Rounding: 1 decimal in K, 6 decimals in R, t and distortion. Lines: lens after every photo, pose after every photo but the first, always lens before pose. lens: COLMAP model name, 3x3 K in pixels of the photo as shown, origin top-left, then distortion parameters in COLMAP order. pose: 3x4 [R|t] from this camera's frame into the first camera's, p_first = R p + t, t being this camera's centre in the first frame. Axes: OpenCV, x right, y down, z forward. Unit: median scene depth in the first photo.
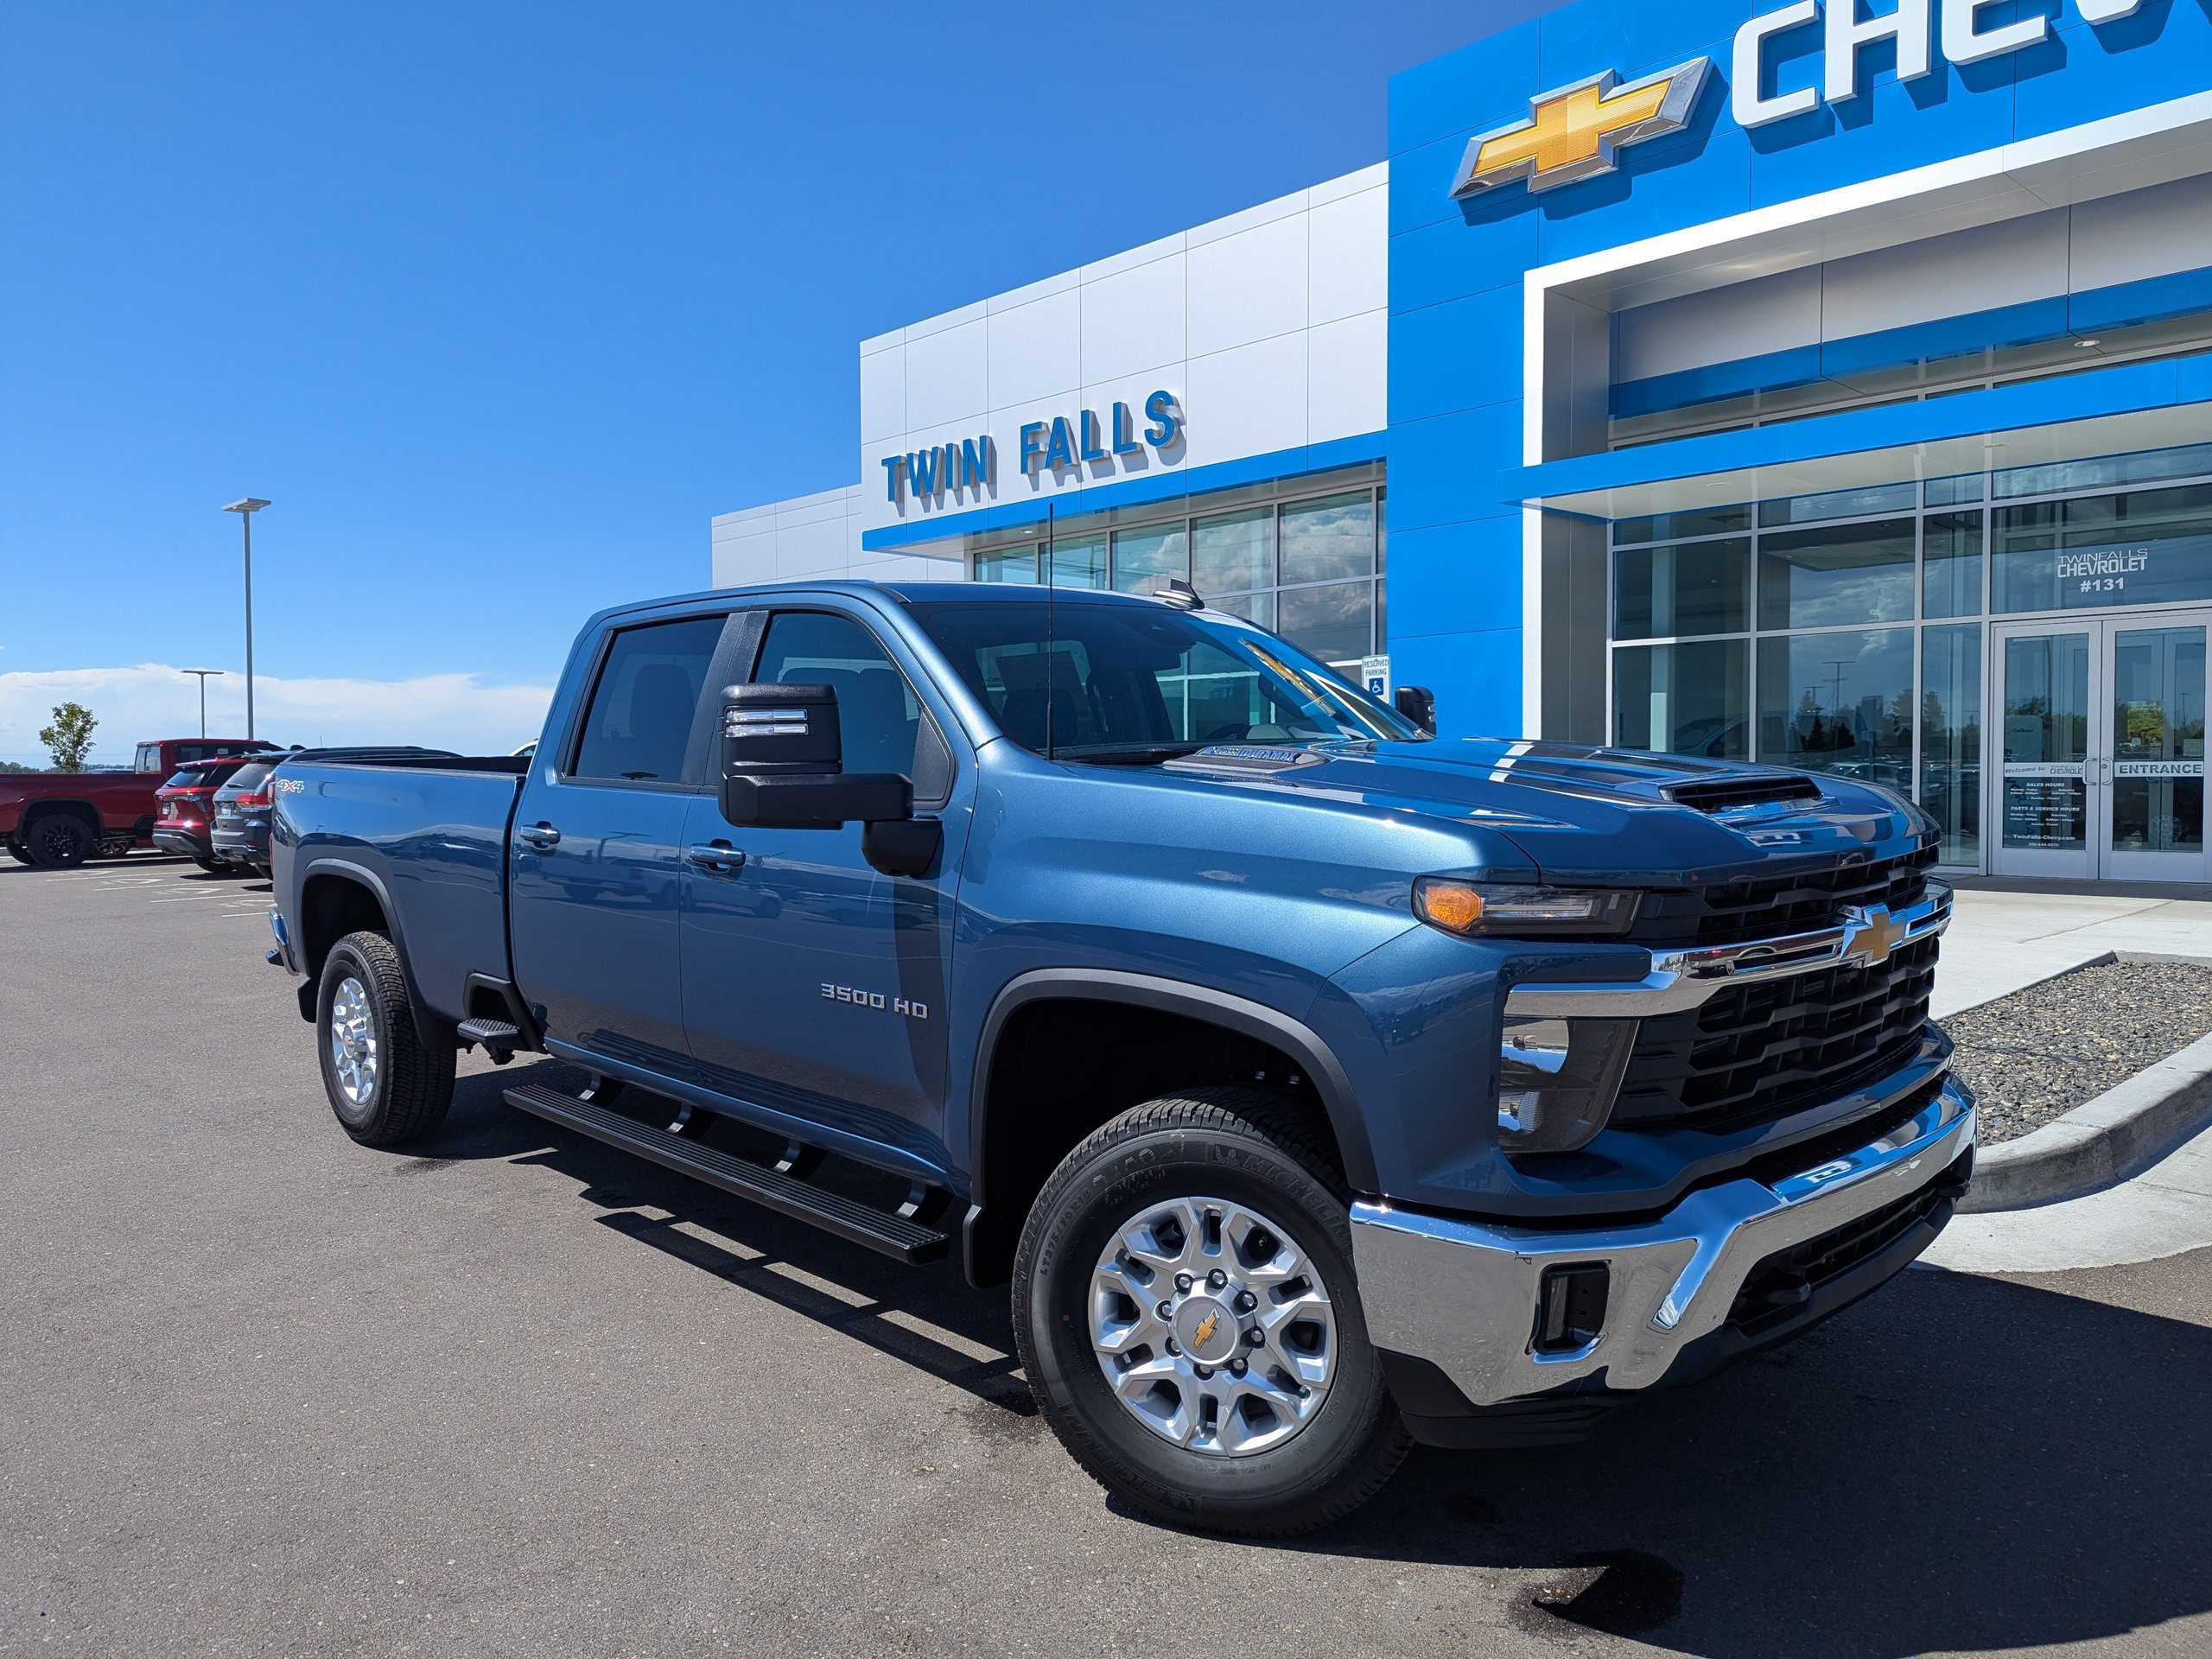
lens RADIAL K [[1482.1, 0, 1133.3], [0, 1482.1, 840.9], [0, 0, 1]] dist [0.045421, -0.052680]
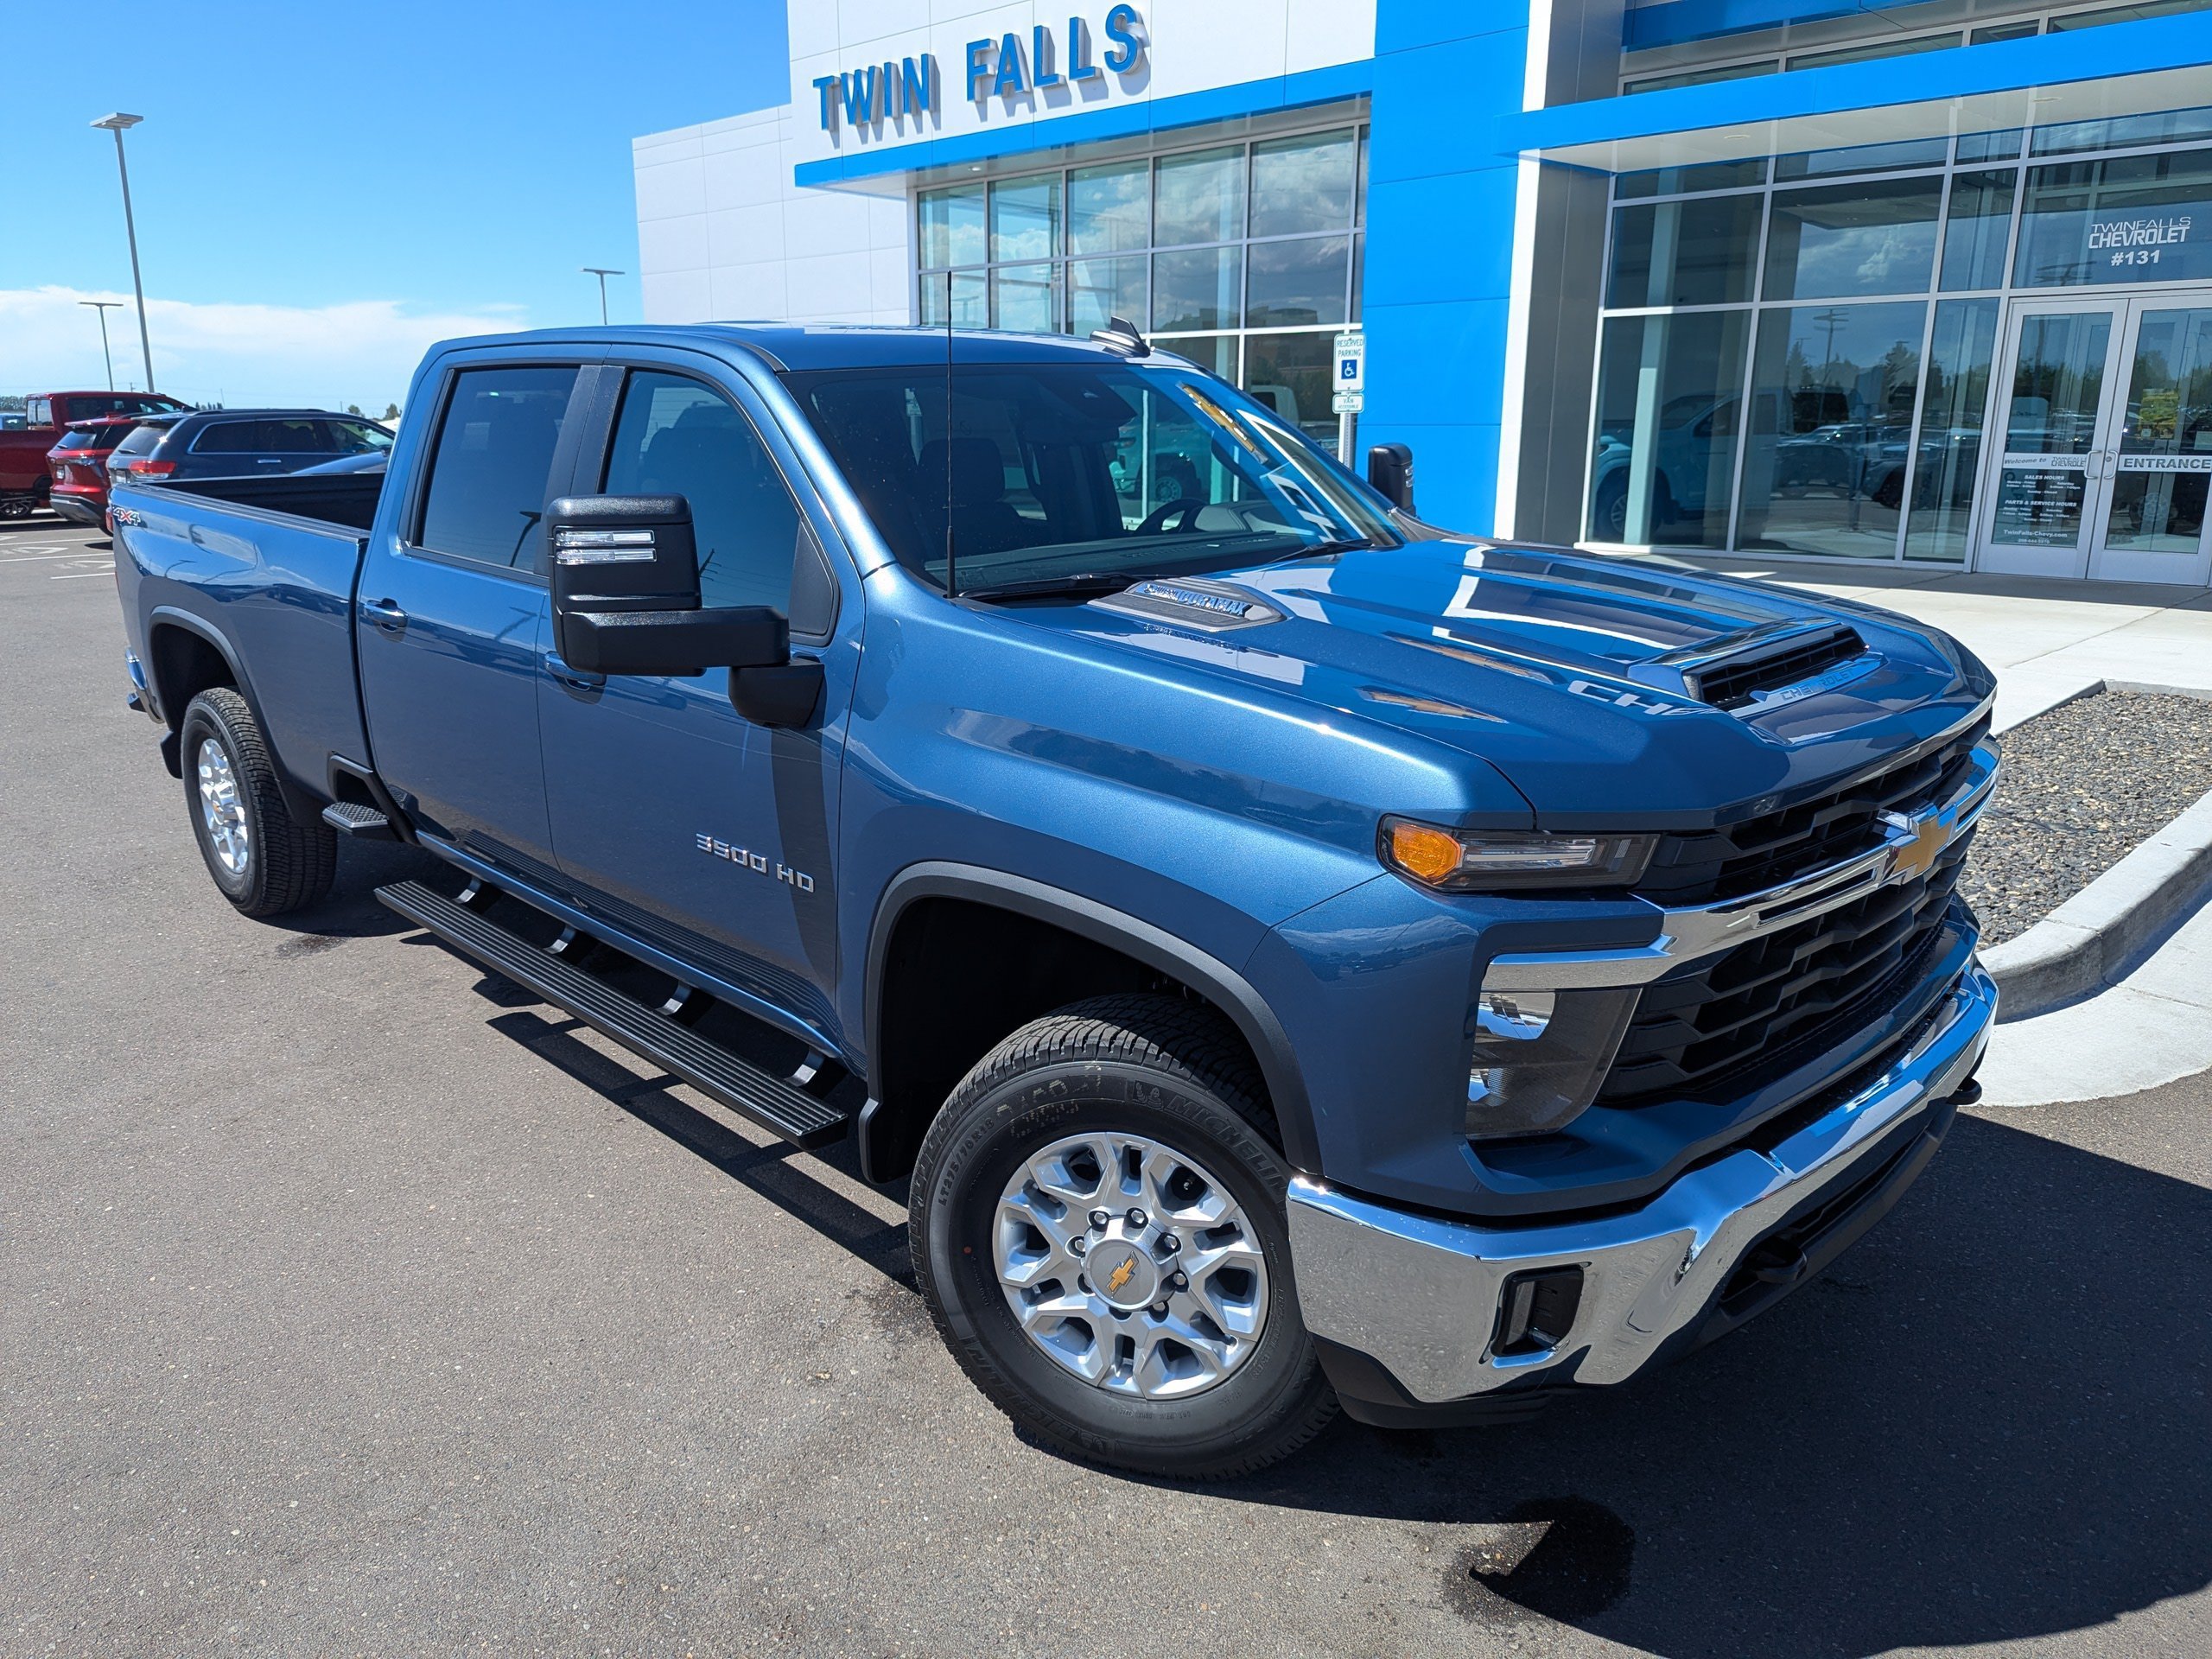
lens RADIAL K [[1507.1, 0, 1106.0], [0, 1507.1, 829.5], [0, 0, 1]] dist [0.048070, -0.052590]
pose [[0.999856, 0.010243, 0.013530, 0.015028], [-0.012792, 0.978829, 0.204282, -0.074218], [-0.011151, -0.204425, 0.978819, 0.104952]]
